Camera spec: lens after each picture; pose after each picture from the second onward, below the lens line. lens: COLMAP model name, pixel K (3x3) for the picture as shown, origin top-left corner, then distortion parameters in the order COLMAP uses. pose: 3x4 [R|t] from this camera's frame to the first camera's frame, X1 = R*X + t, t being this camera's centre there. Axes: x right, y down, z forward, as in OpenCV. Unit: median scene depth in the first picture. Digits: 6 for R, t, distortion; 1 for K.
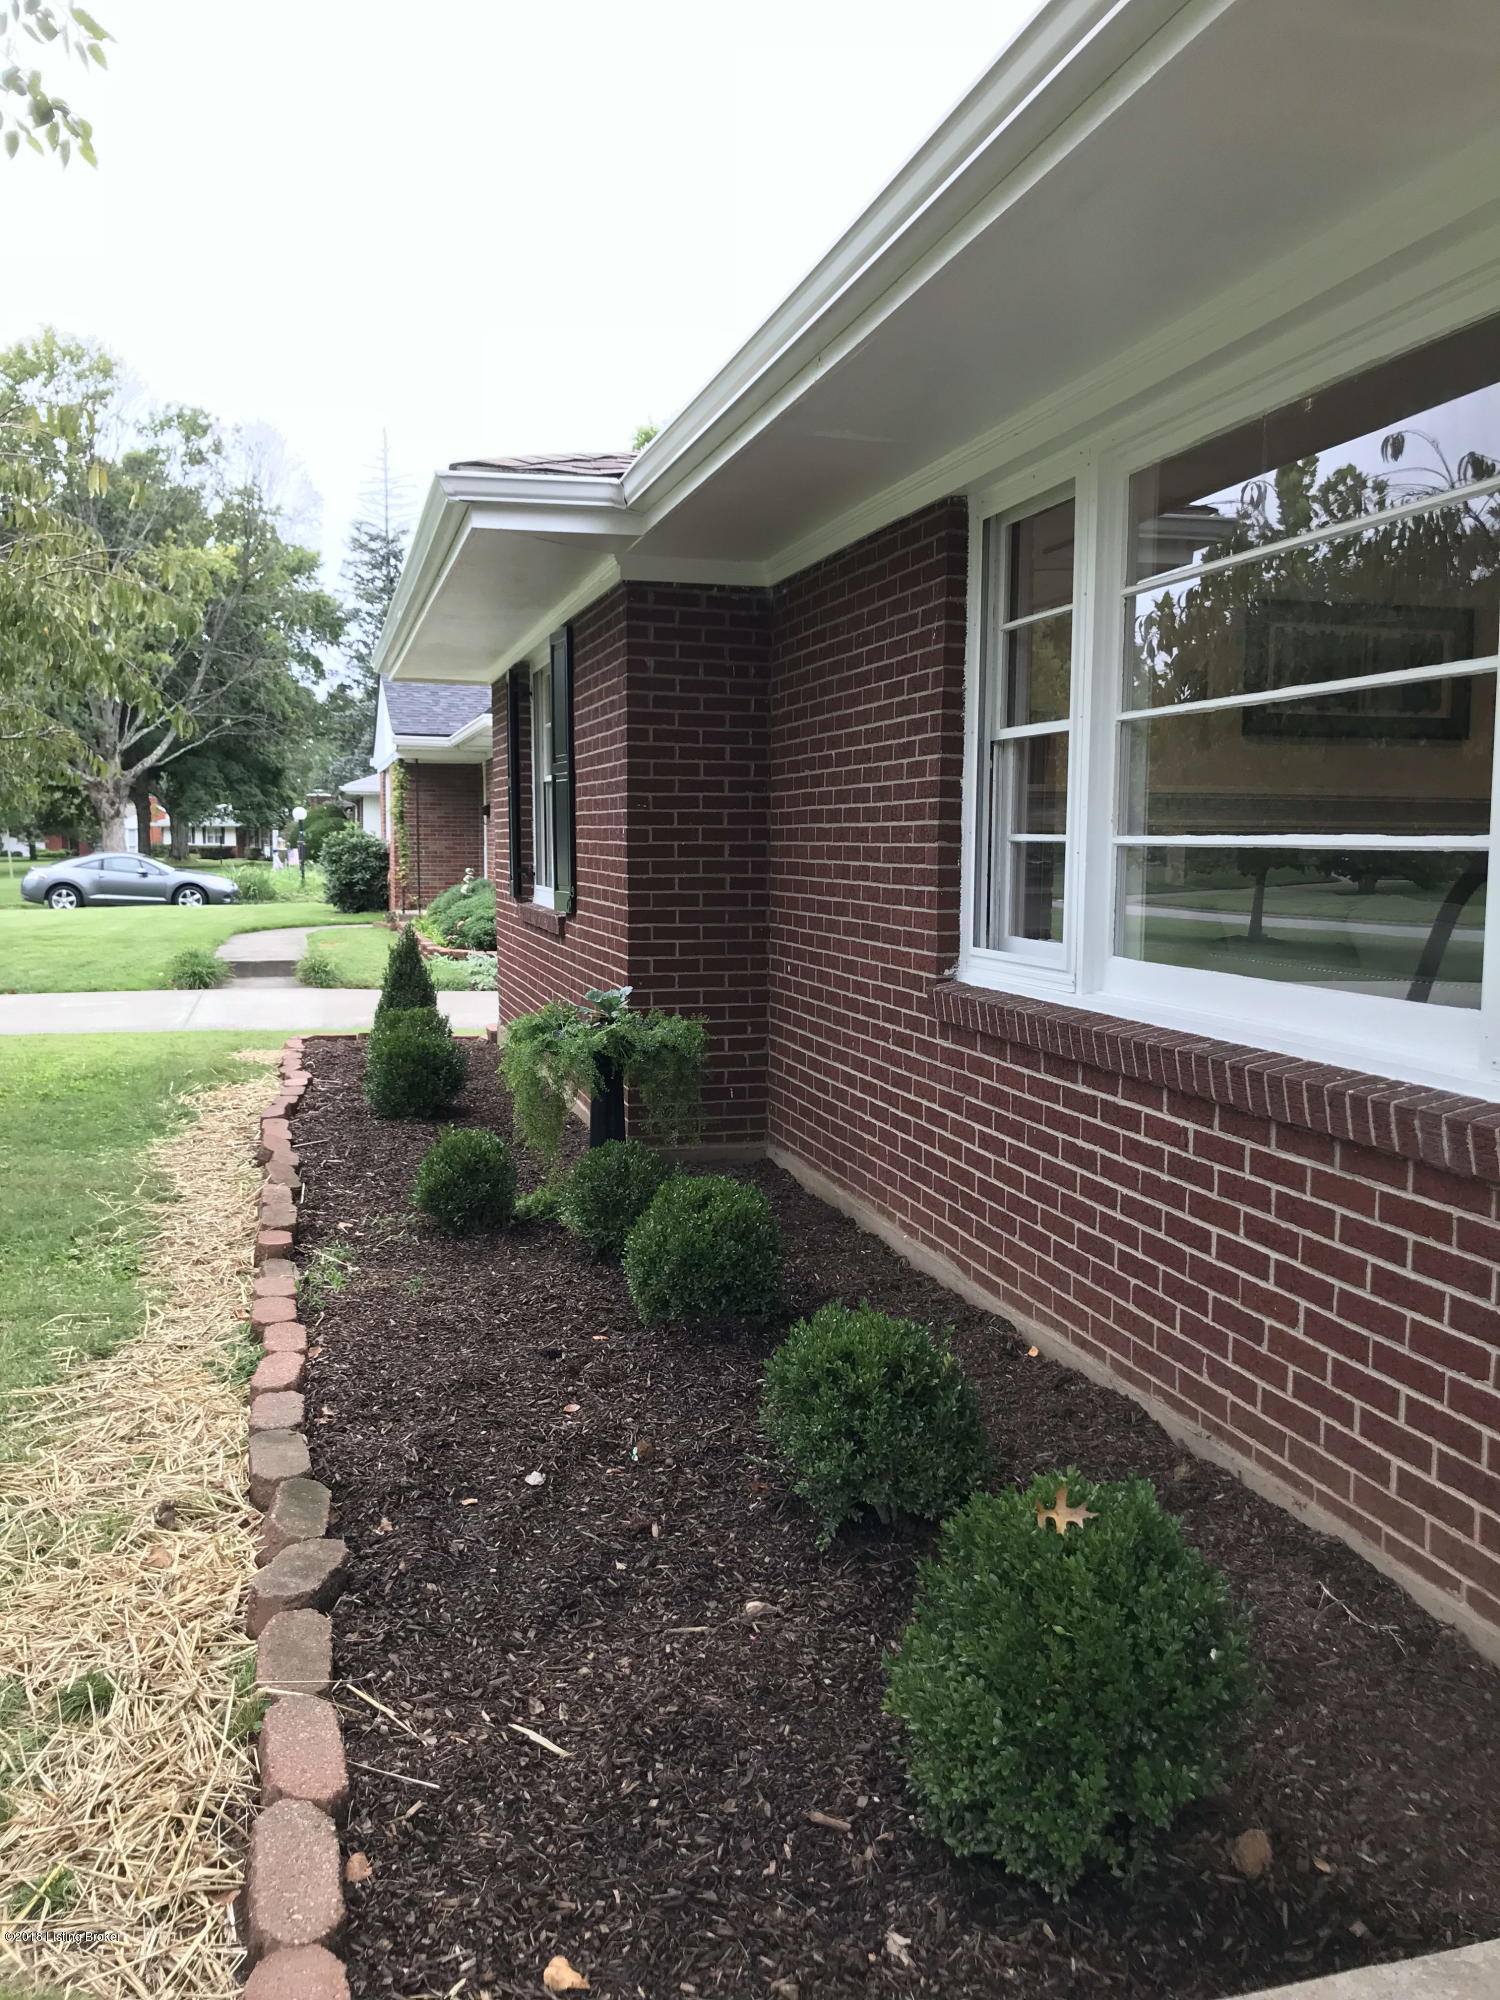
lens RADIAL K [[1639.1, 0, 750.0], [0, 1639.1, 1000.0], [0, 0, 1]] dist [0.011721, 0.001976]
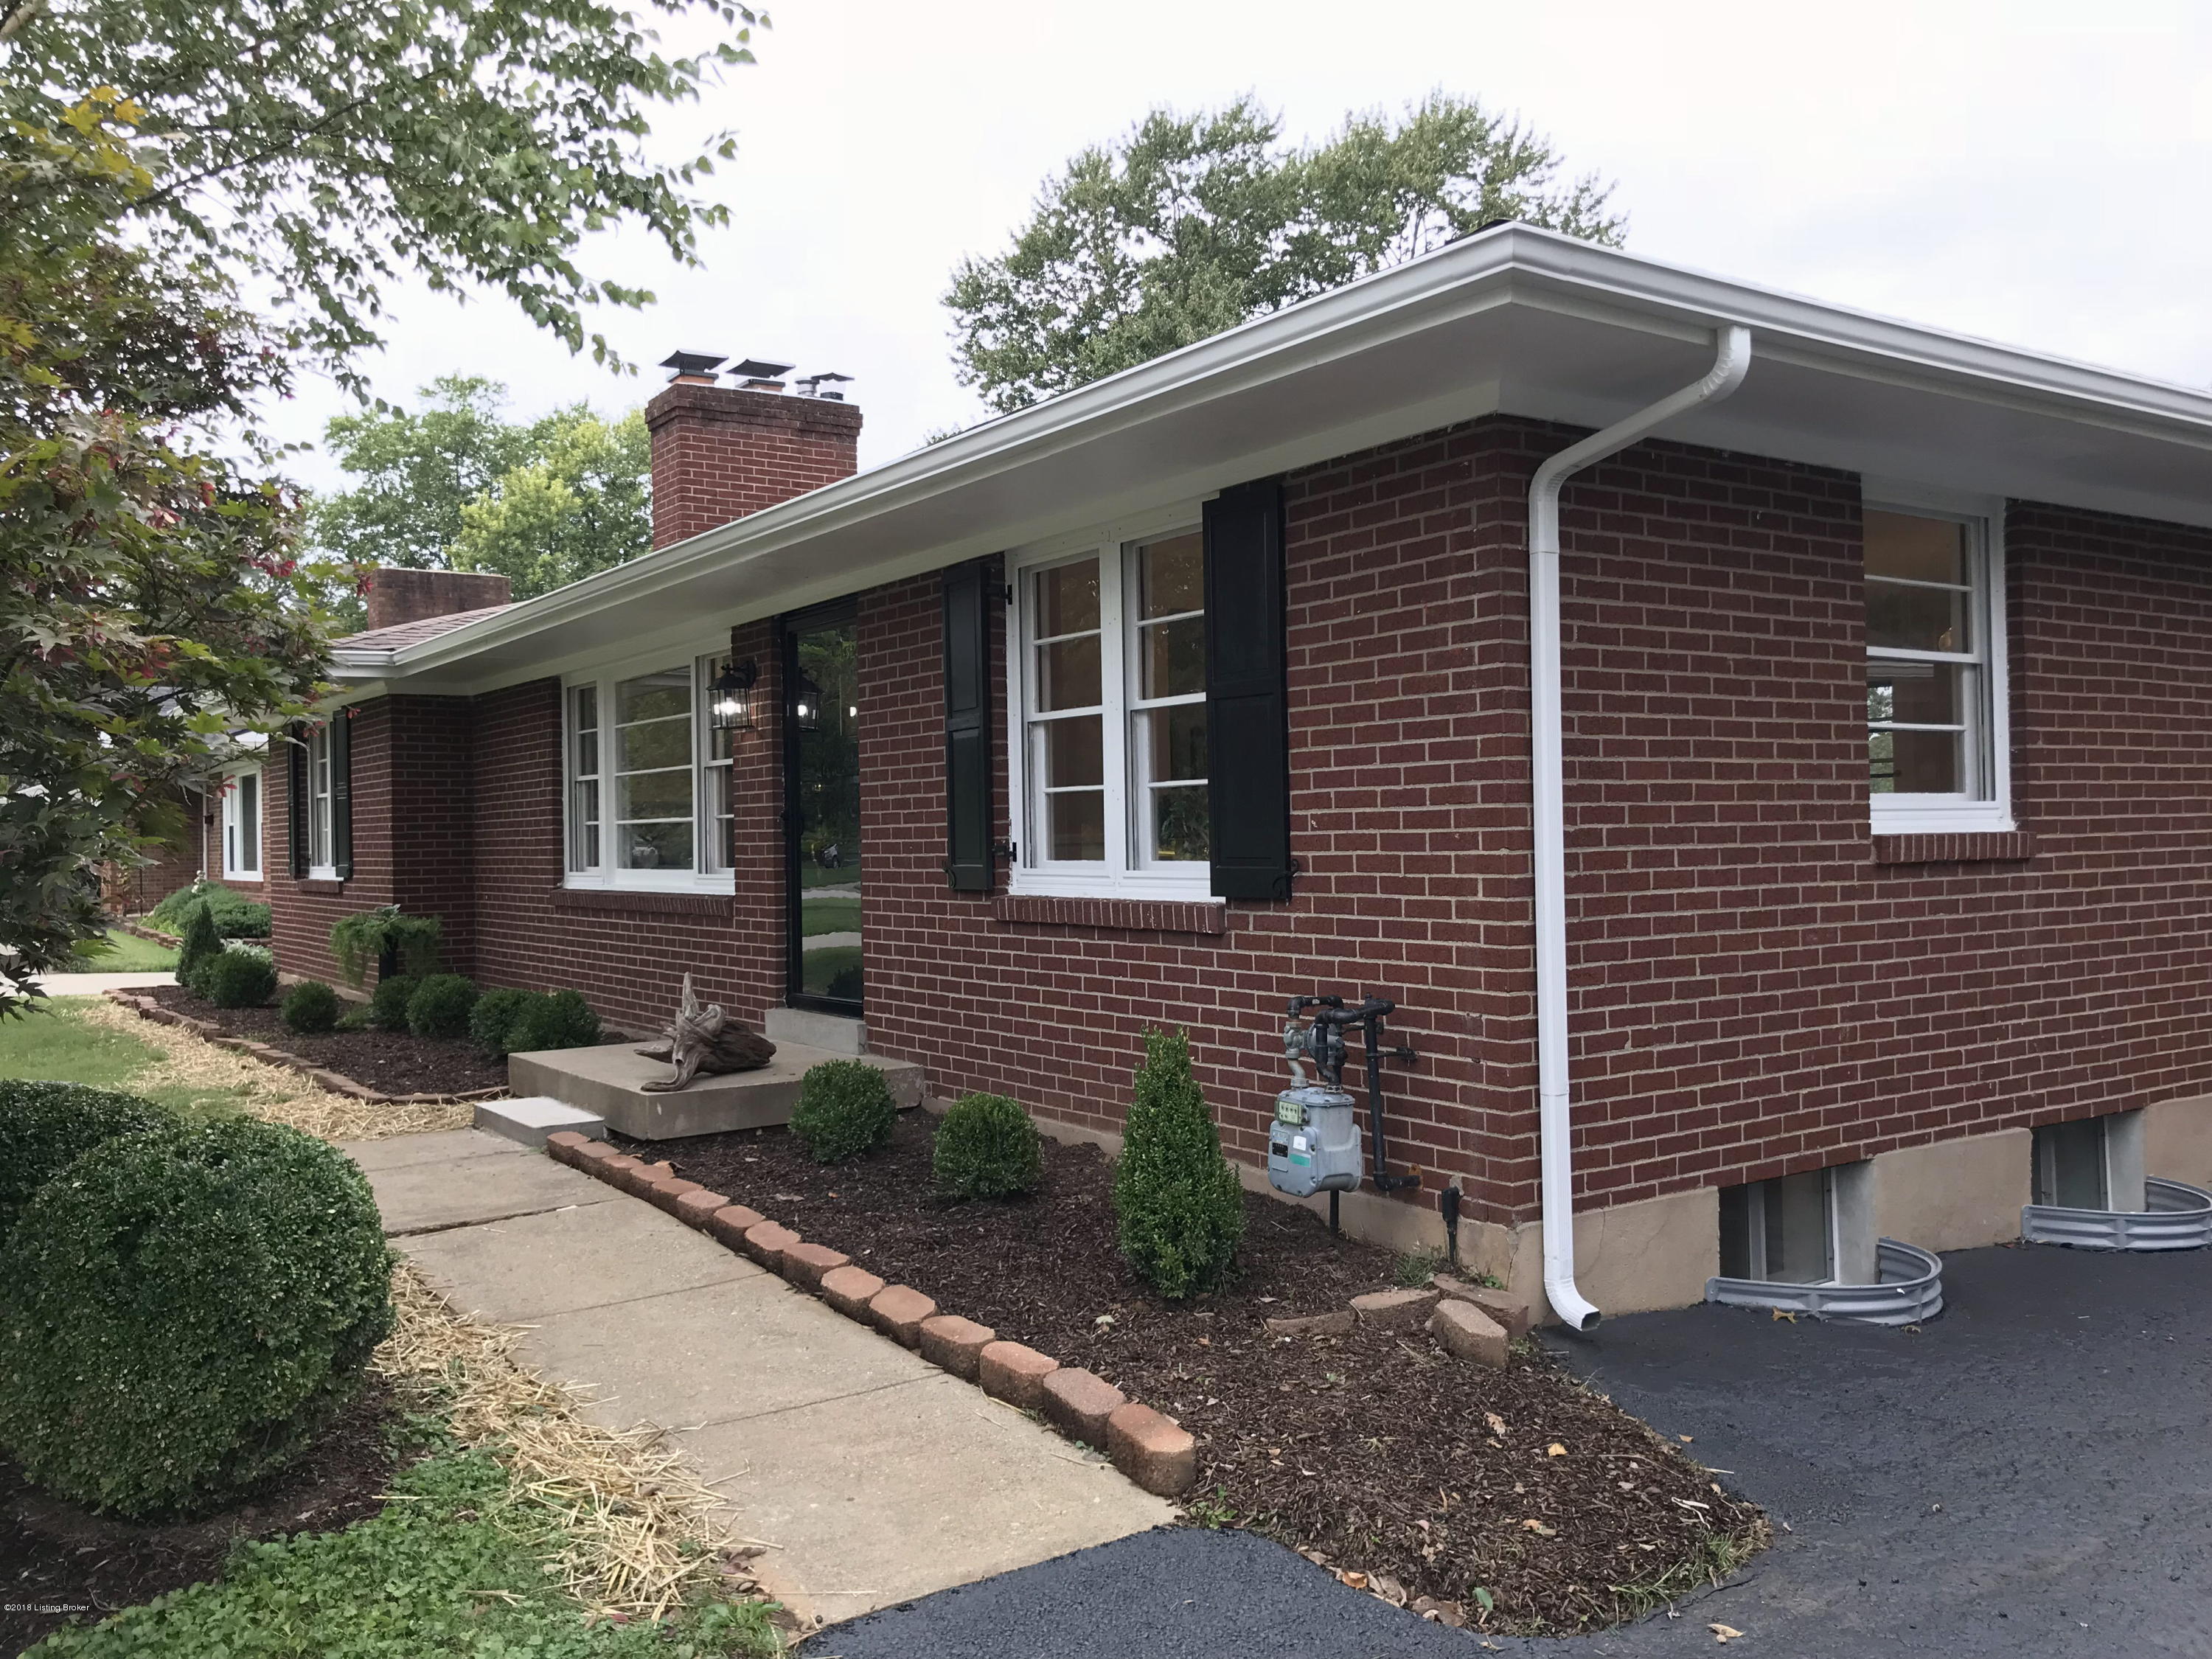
lens RADIAL K [[1812.9, 0, 1106.0], [0, 1812.9, 829.5], [0, 0, 1]] dist [0.011721, 0.001976]
pose [[0.942700, -0.019027, 0.333098, 0.001720], [0.054144, 0.993863, -0.096461, 0.168592], [-0.329219, 0.108969, 0.937945, -1.406990]]
